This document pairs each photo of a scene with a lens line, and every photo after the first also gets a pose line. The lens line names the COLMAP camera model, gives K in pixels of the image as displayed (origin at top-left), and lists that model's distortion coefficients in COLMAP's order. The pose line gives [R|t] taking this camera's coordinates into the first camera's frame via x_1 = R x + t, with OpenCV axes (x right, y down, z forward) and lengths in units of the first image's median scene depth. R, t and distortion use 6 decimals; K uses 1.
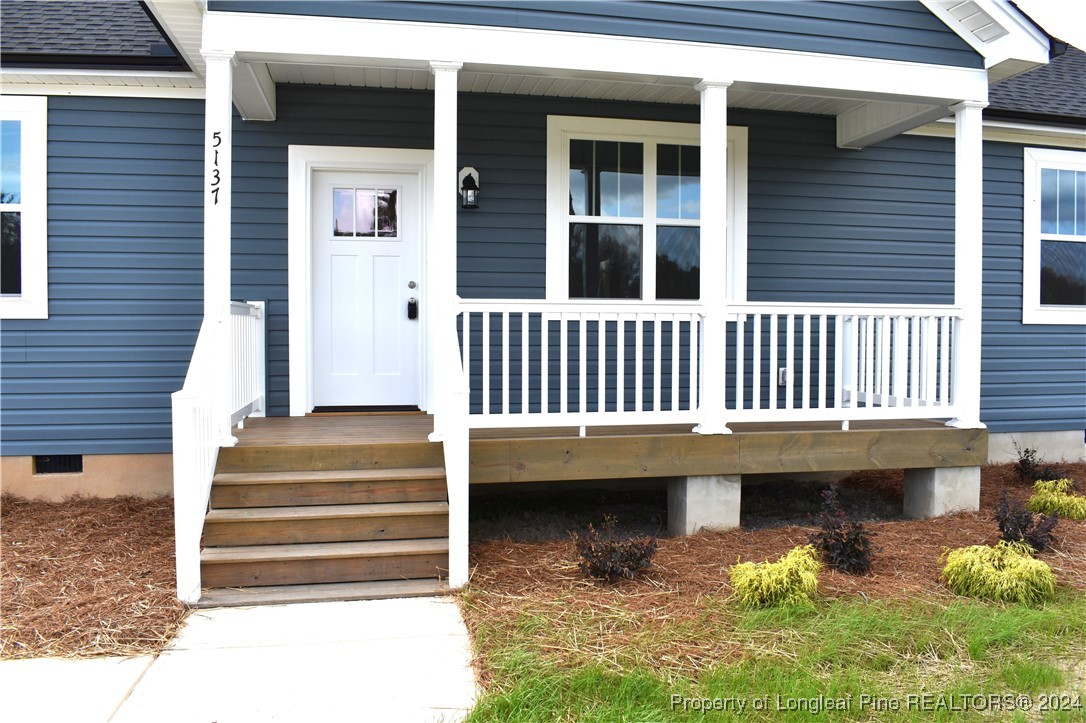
lens RADIAL K [[851.8, 0, 534.8], [0, 851.8, 368.7], [0, 0, 1]] dist [-0.067372, 0.006638]
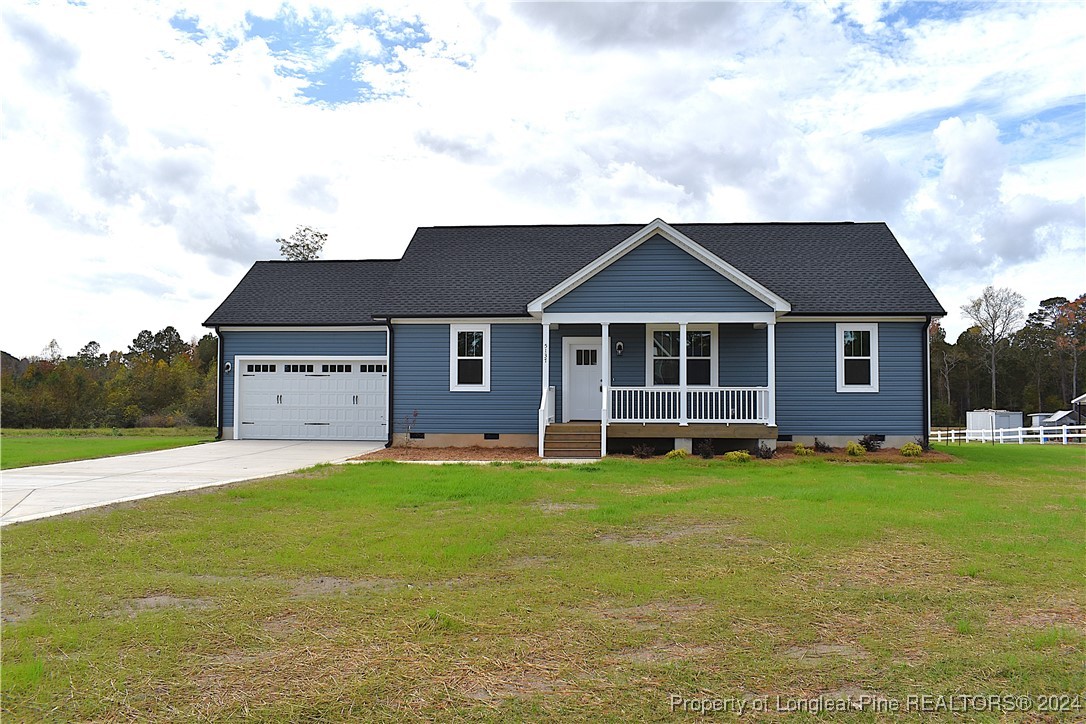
lens RADIAL K [[851.8, 0, 539.1], [0, 851.8, 362.8], [0, 0, 1]] dist [-0.067372, 0.006638]
pose [[0.959264, -0.009729, -0.282343, 0.604677], [-0.016485, 0.995776, -0.090322, 0.138771], [0.282029, 0.091297, 0.955052, -2.384166]]
